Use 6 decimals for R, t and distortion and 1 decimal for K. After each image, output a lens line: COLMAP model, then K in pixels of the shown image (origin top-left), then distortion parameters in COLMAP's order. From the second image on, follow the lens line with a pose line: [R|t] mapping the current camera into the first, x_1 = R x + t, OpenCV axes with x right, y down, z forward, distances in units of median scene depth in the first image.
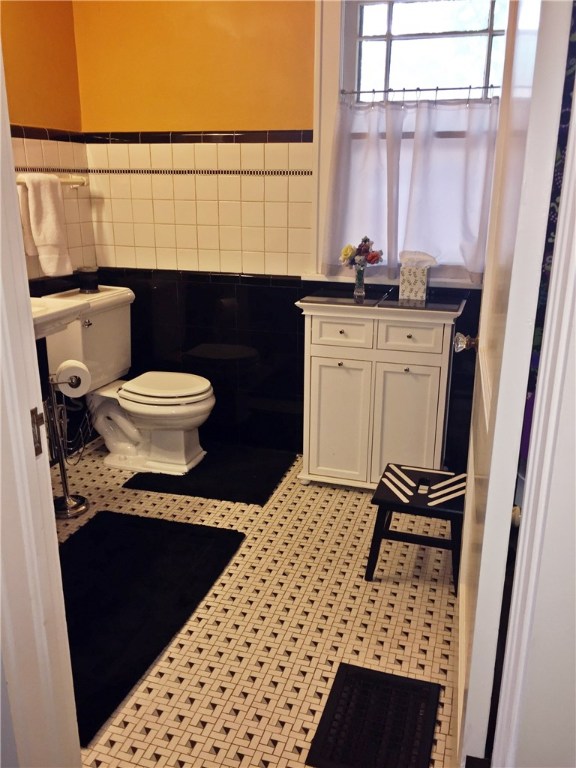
lens RADIAL K [[663.2, 0, 286.0], [0, 663.2, 382.4], [0, 0, 1]] dist [0.064872, -0.108088]
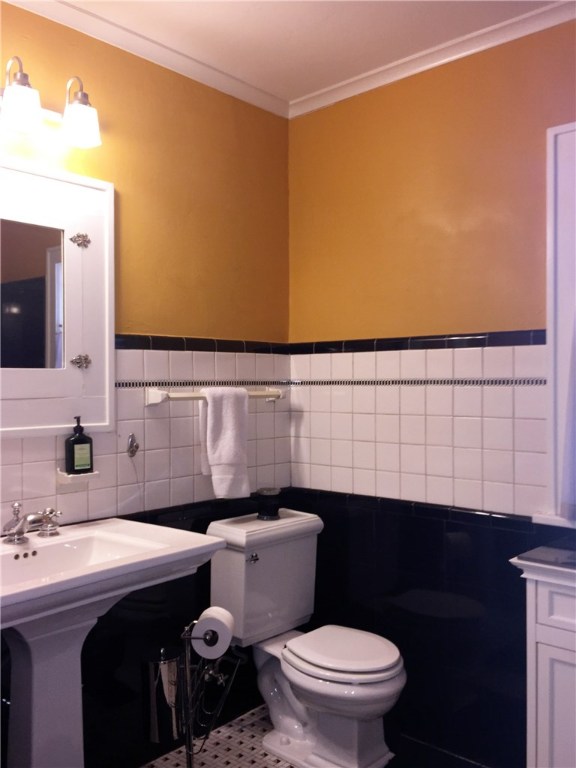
lens RADIAL K [[675.5, 0, 288.0], [0, 675.5, 384.0], [0, 0, 1]] dist [0.075718, -0.107591]
pose [[0.912194, -0.010928, -0.409614, 0.085565], [-0.108916, 0.957218, -0.268088, -0.069764], [0.395019, 0.289161, 0.871978, 0.202679]]
